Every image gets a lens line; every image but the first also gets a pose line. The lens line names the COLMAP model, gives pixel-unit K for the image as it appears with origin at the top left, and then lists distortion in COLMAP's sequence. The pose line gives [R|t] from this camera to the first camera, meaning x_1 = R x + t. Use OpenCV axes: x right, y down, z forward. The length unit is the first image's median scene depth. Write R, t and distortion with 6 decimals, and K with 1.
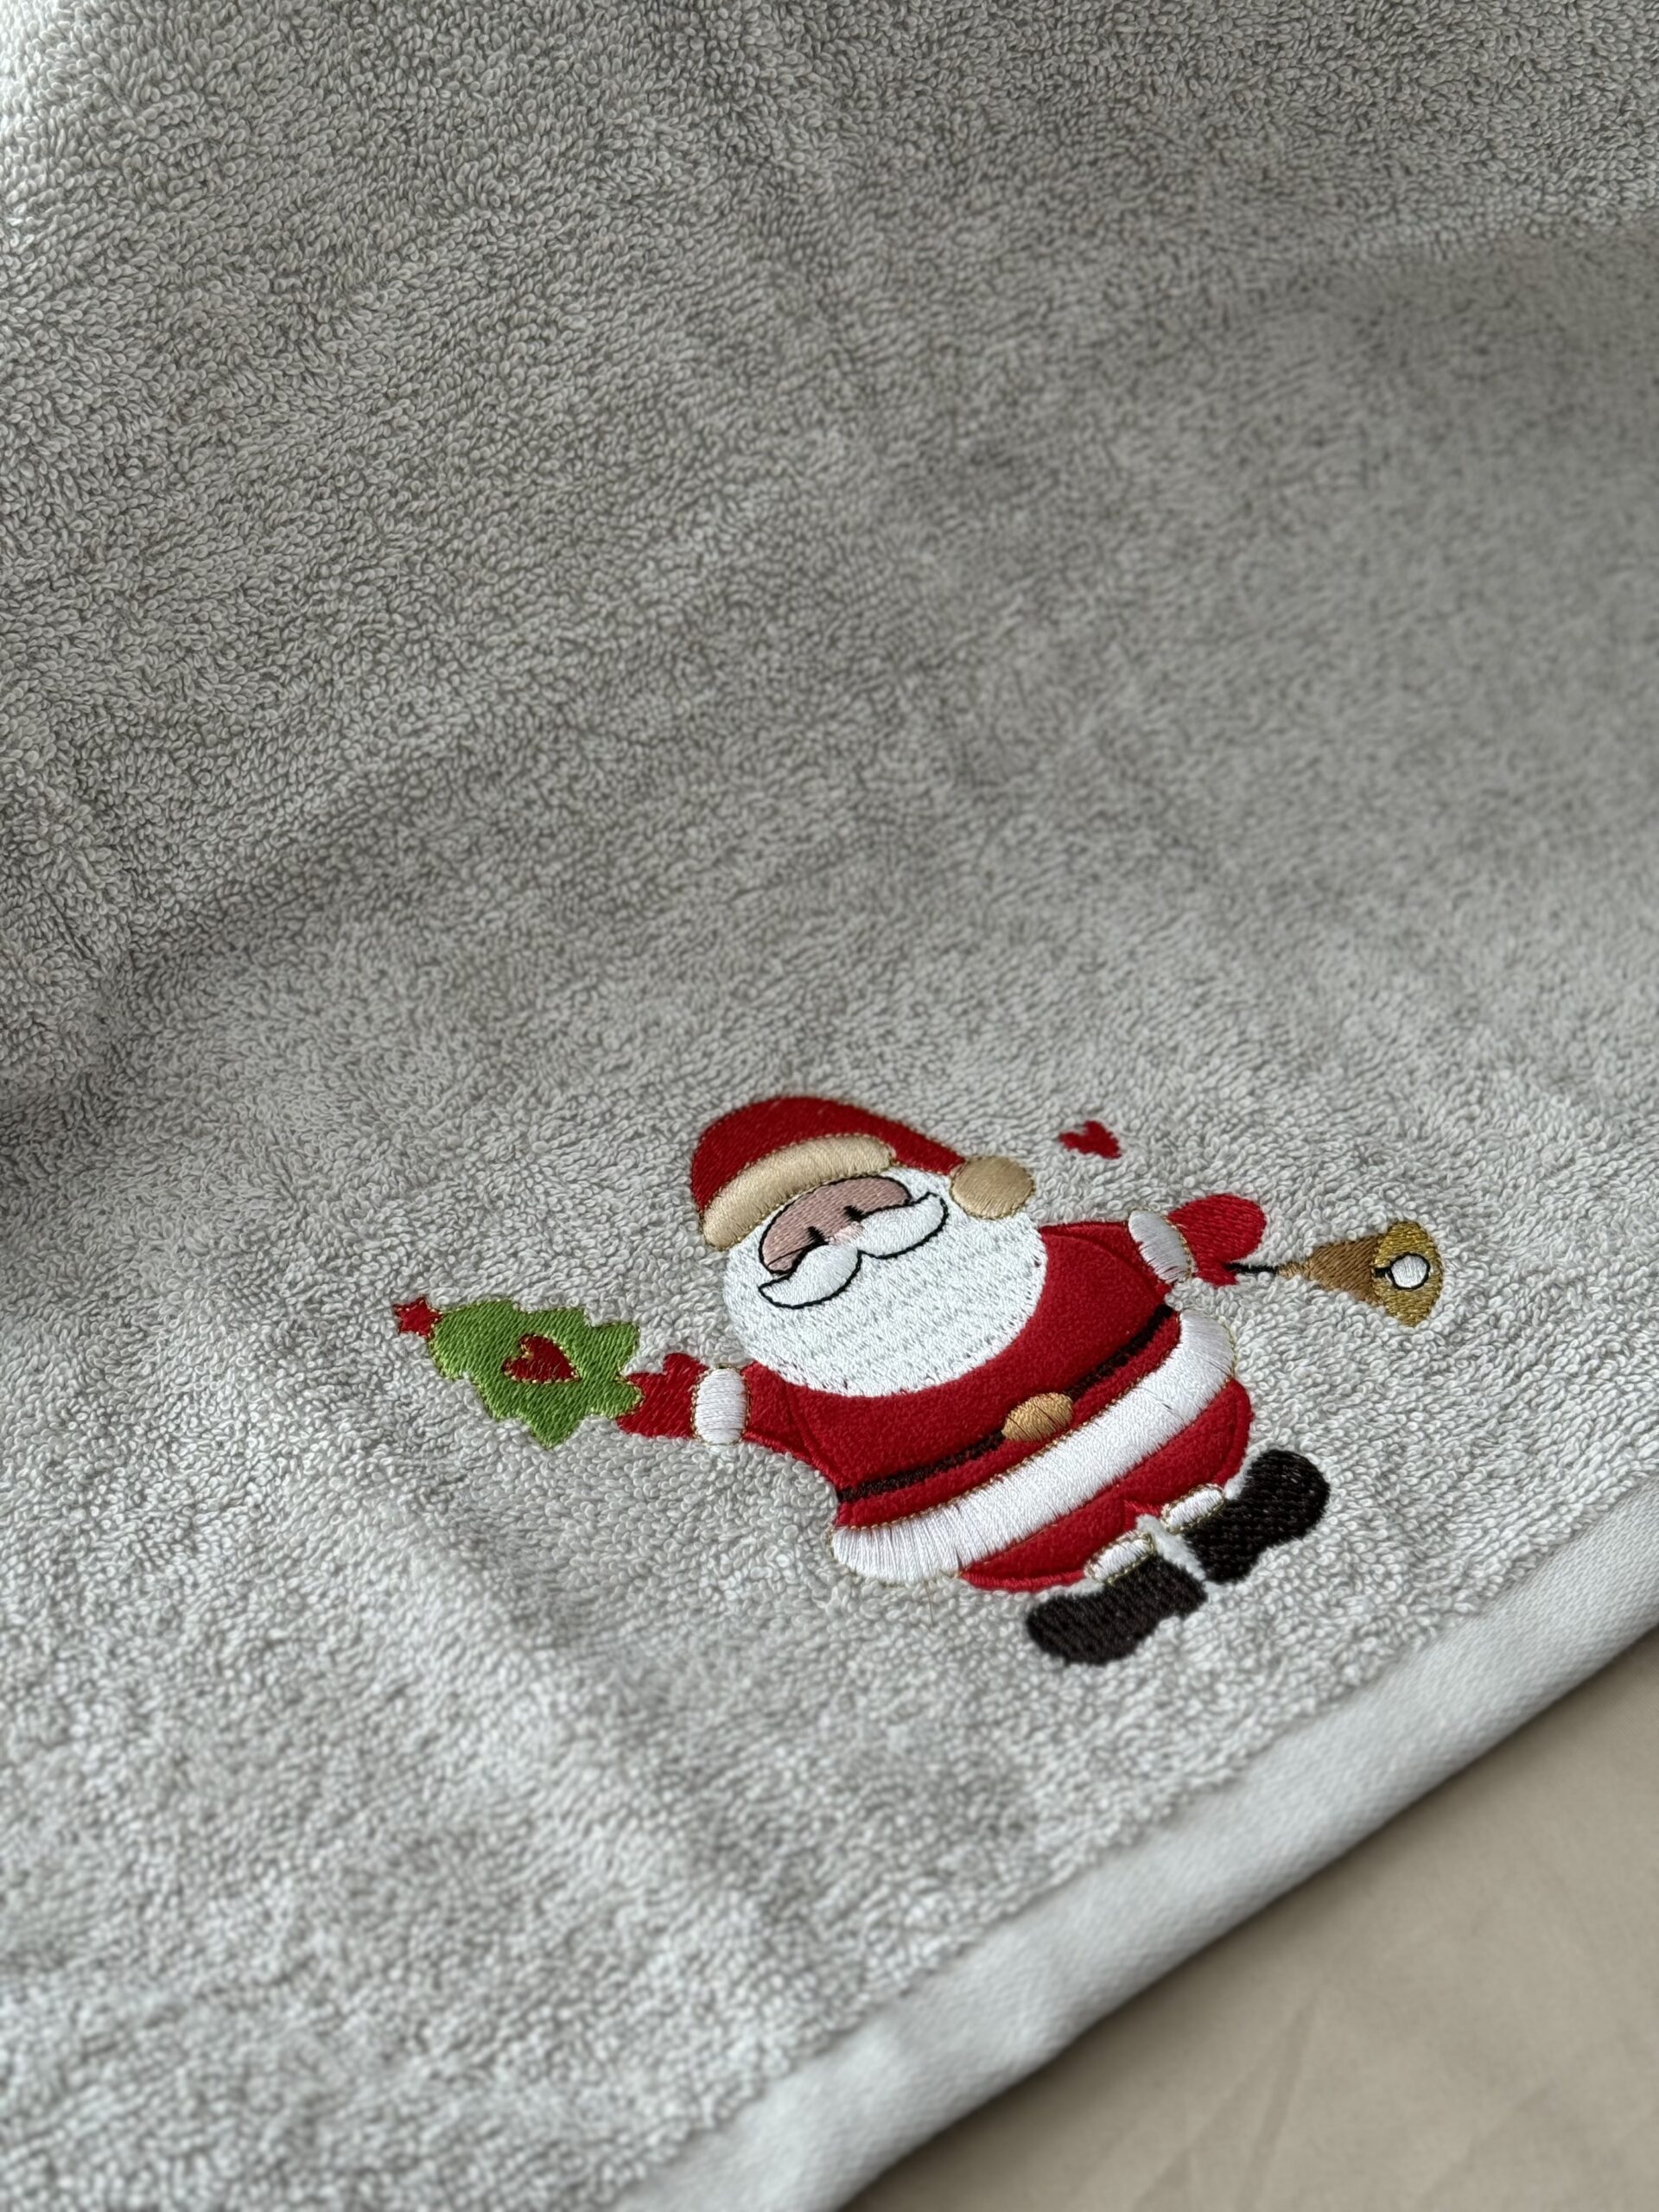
lens RADIAL K [[3112.0, 0, 829.5], [0, 3112.0, 1106.0], [0, 0, 1]] dist [0.181182, -0.390400]
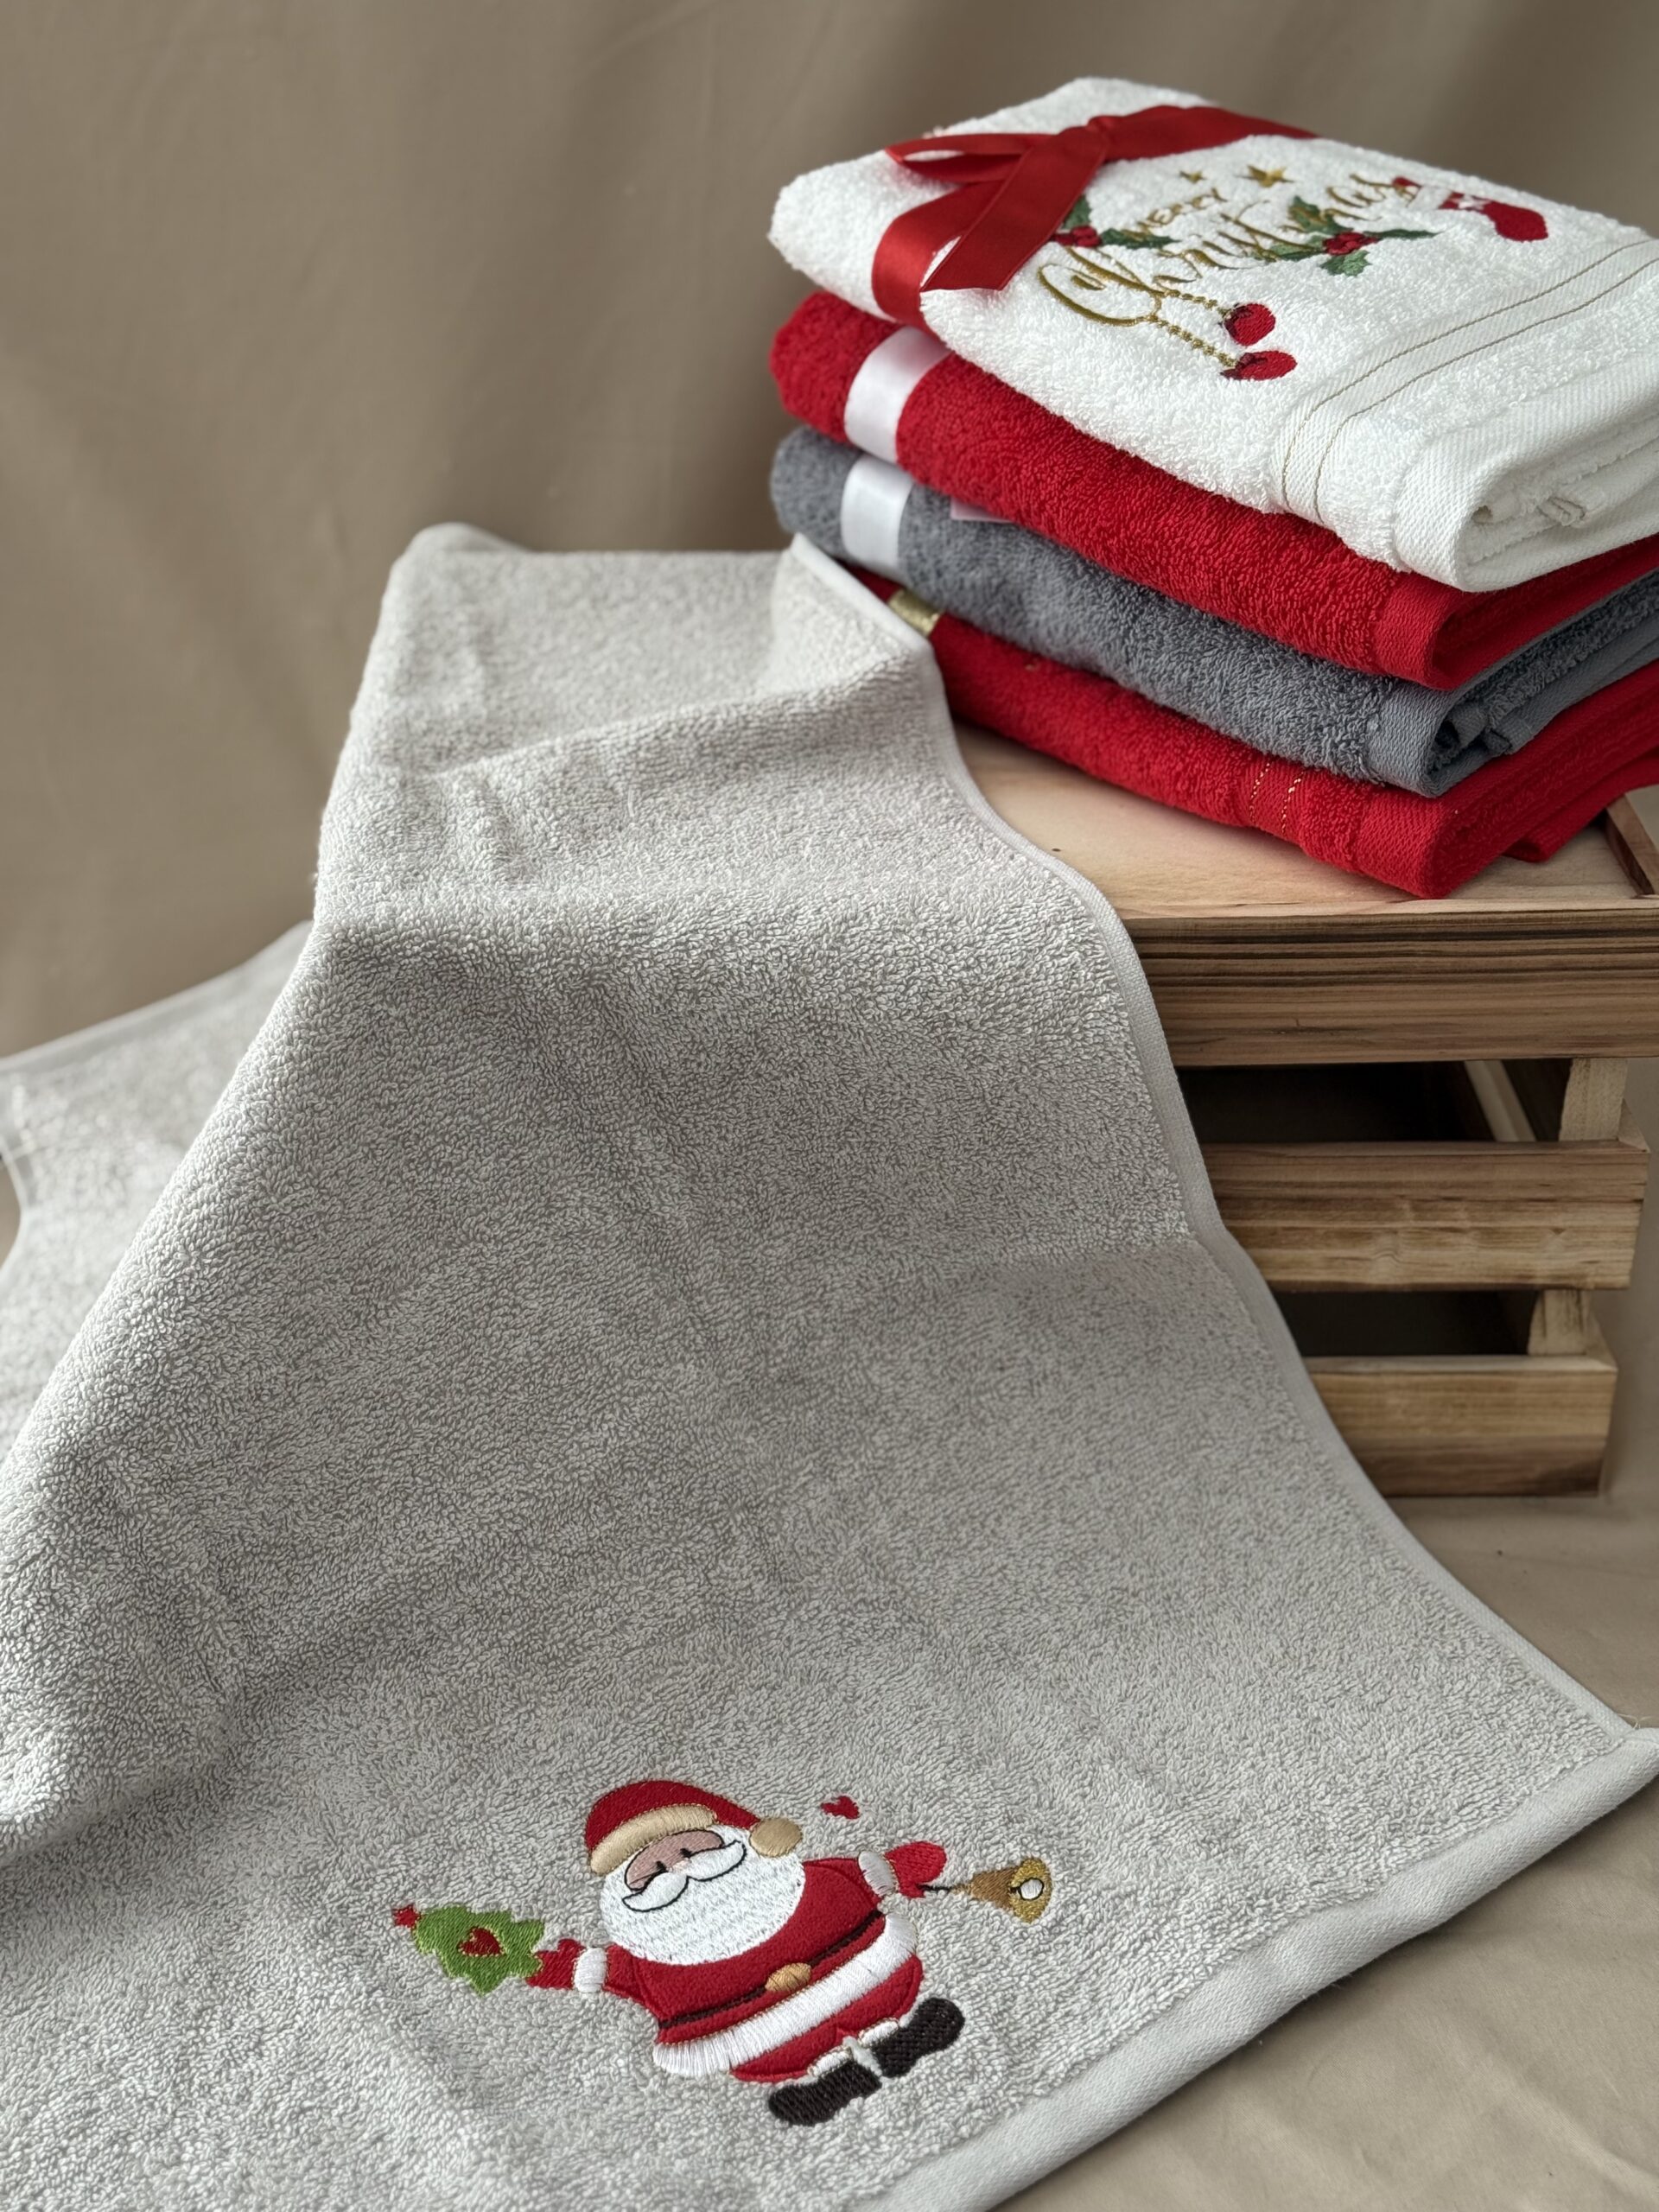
lens RADIAL K [[3112.0, 0, 829.5], [0, 3112.0, 1106.0], [0, 0, 1]] dist [0.181182, -0.390400]
pose [[0.999204, -0.007530, -0.039185, 0.145860], [-0.003174, 0.963920, -0.266174, 0.093082], [0.039775, 0.266086, 0.963128, -0.635336]]
